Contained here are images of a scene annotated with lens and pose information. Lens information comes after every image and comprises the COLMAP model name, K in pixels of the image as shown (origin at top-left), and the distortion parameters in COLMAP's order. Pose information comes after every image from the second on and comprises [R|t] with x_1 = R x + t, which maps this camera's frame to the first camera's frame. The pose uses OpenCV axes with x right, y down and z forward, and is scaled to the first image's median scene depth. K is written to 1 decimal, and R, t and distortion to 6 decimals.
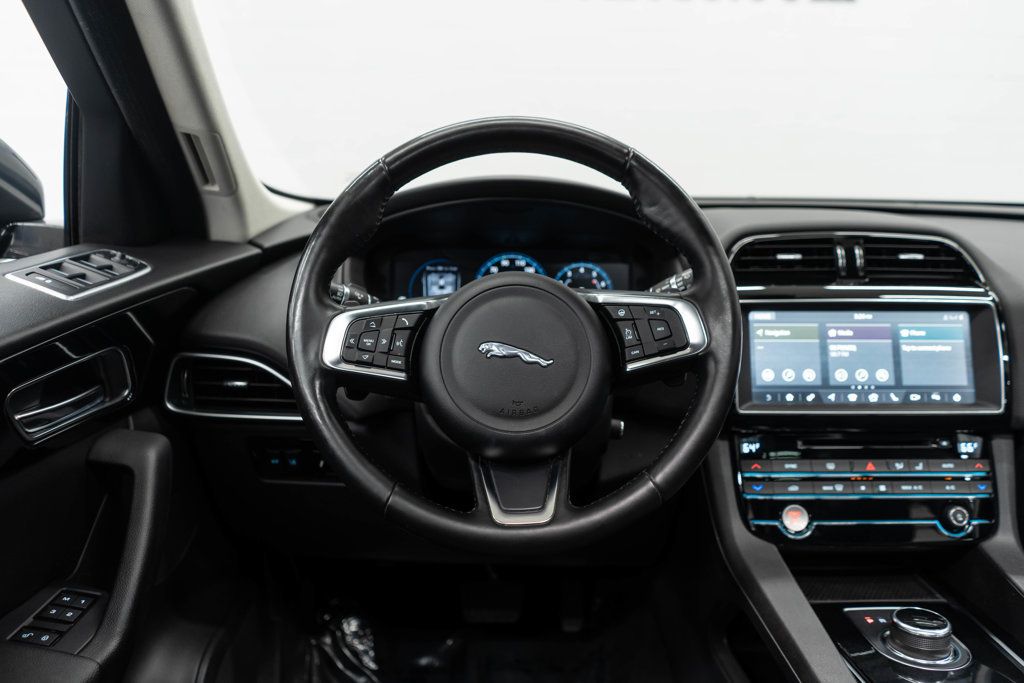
lens RADIAL K [[801.5, 0, 512.0], [0, 801.5, 341.5], [0, 0, 1]] dist [-0.006502, -0.004549]
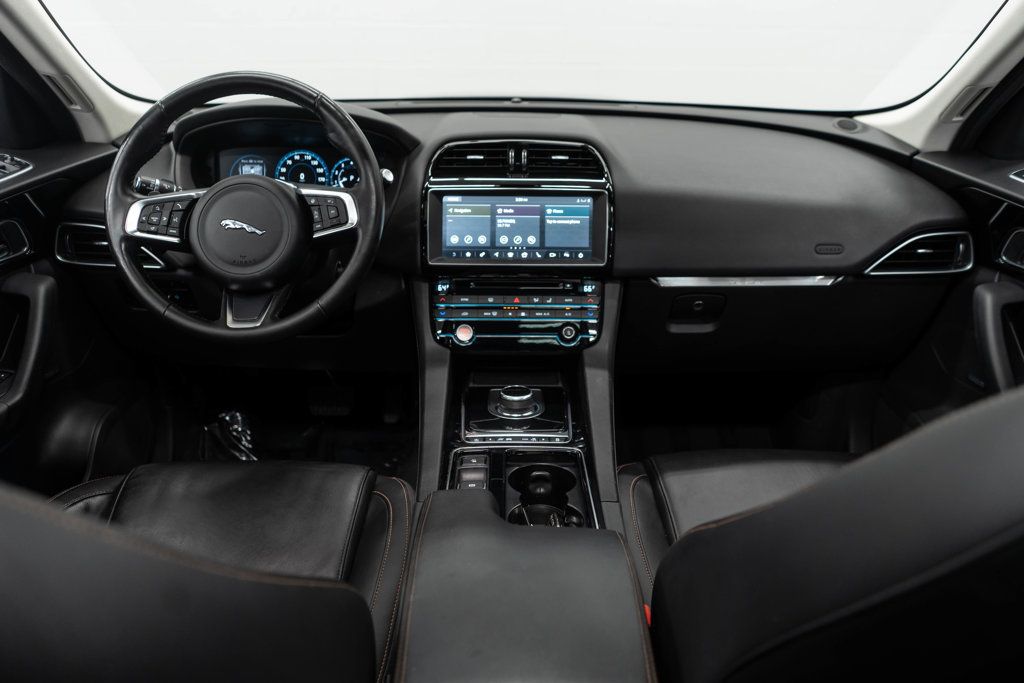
lens RADIAL K [[801.5, 0, 512.0], [0, 801.5, 341.5], [0, 0, 1]] dist [-0.006502, -0.004549]
pose [[0.999946, 0.006801, -0.007870, 0.441234], [-0.005283, 0.983828, 0.179038, -0.038873], [0.008960, -0.178987, 0.983811, -0.505214]]
